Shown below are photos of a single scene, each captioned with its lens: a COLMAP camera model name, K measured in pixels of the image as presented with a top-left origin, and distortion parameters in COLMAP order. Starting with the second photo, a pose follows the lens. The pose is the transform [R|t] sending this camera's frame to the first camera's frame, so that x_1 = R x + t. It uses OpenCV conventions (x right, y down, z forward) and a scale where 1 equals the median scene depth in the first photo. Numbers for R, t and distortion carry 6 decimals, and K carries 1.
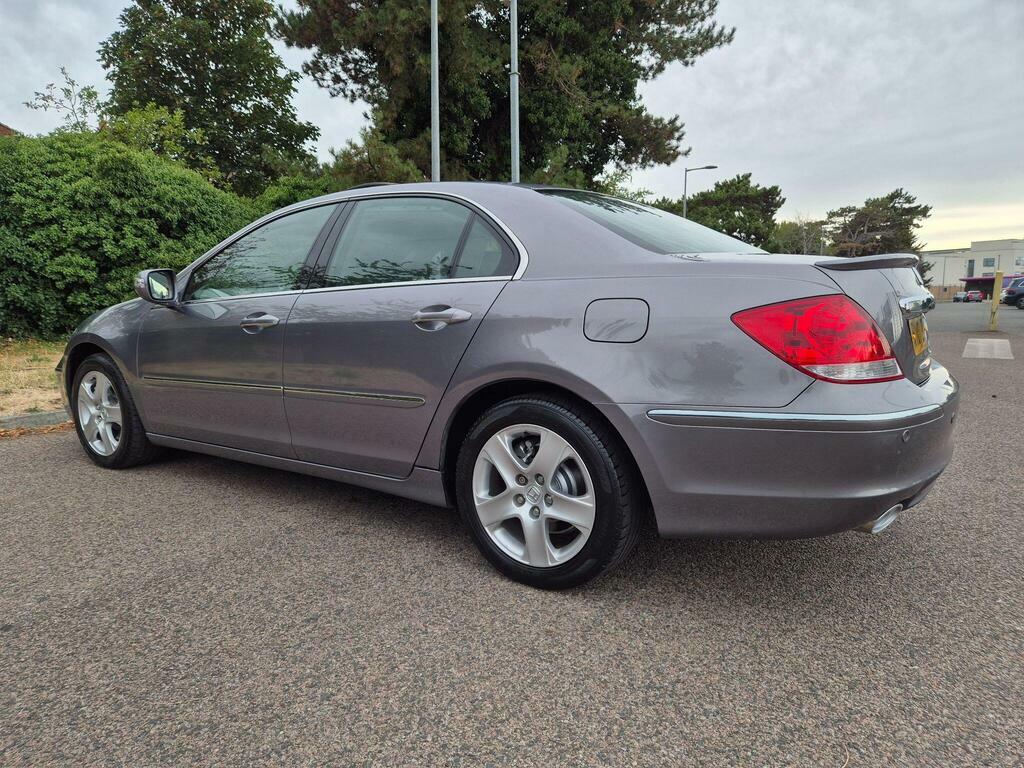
lens RADIAL K [[691.2, 0, 506.1], [0, 691.2, 392.4], [0, 0, 1]] dist [0.075146, -0.063993]
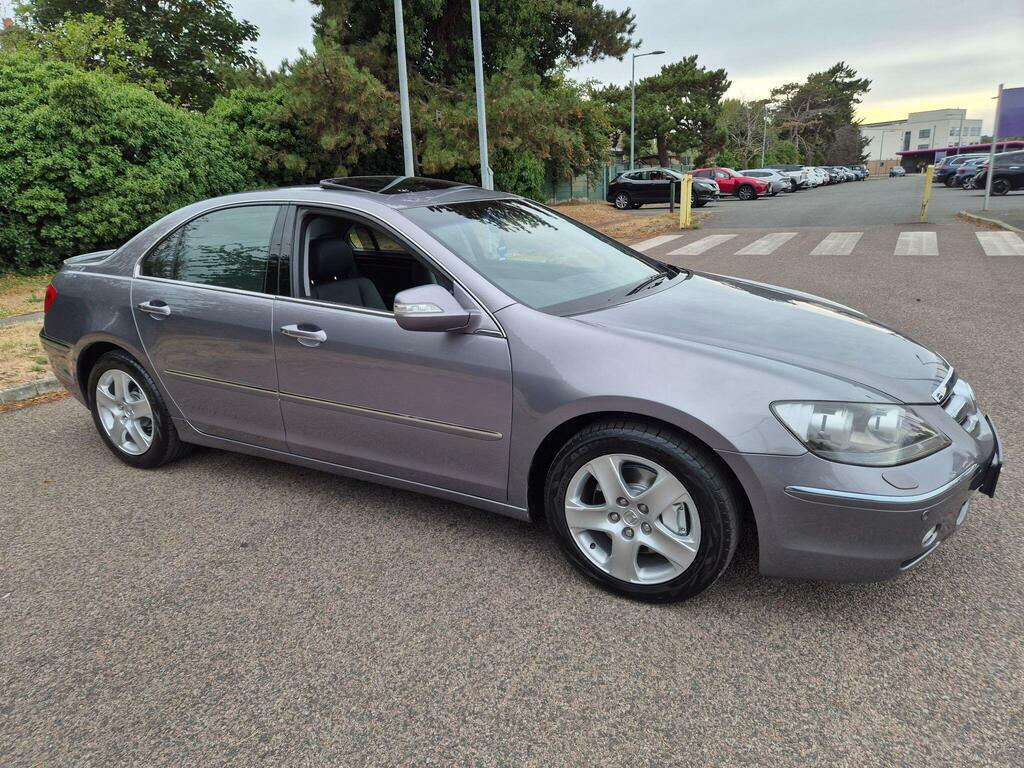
lens RADIAL K [[691.2, 0, 501.3], [0, 691.2, 387.5], [0, 0, 1]] dist [0.075146, -0.063993]
pose [[0.996324, -0.058216, 0.062837, -0.044925], [0.048533, 0.988104, 0.145926, -0.029499], [-0.070585, -0.142340, 0.987298, -0.070897]]
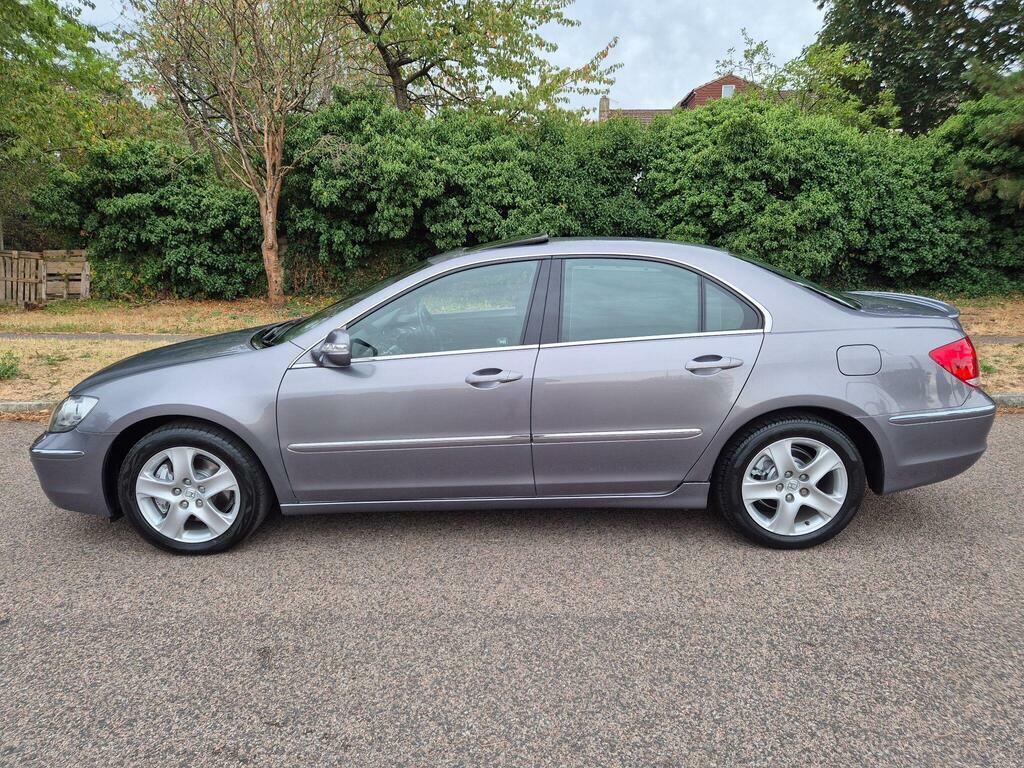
lens RADIAL K [[691.2, 0, 504.2], [0, 691.2, 381.0], [0, 0, 1]] dist [0.075146, -0.063993]
pose [[0.543026, 0.170492, -0.822226, 0.141259], [-0.103473, 0.985295, 0.135968, -0.073690], [0.833316, 0.011244, 0.552682, 0.186956]]
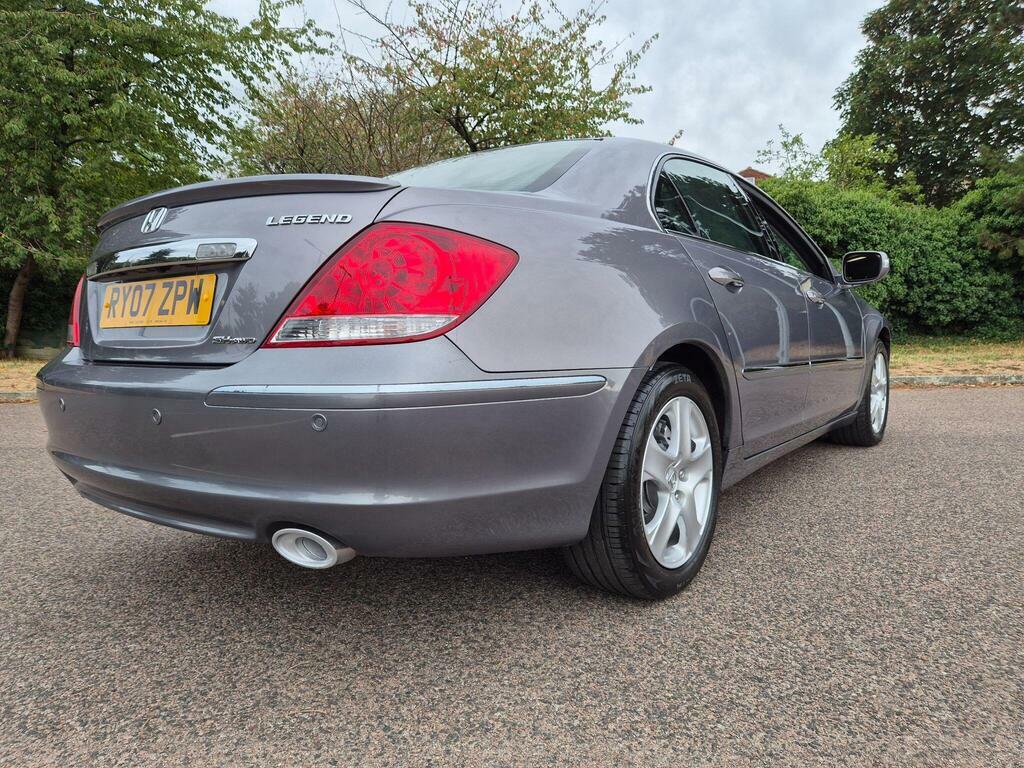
lens RADIAL K [[691.2, 0, 497.2], [0, 691.2, 385.3], [0, 0, 1]] dist [0.075146, -0.063993]
pose [[0.526290, 0.063652, -0.847919, 0.205051], [-0.098671, 0.995029, 0.013452, 0.017544], [0.844561, 0.076585, 0.529955, -0.012419]]
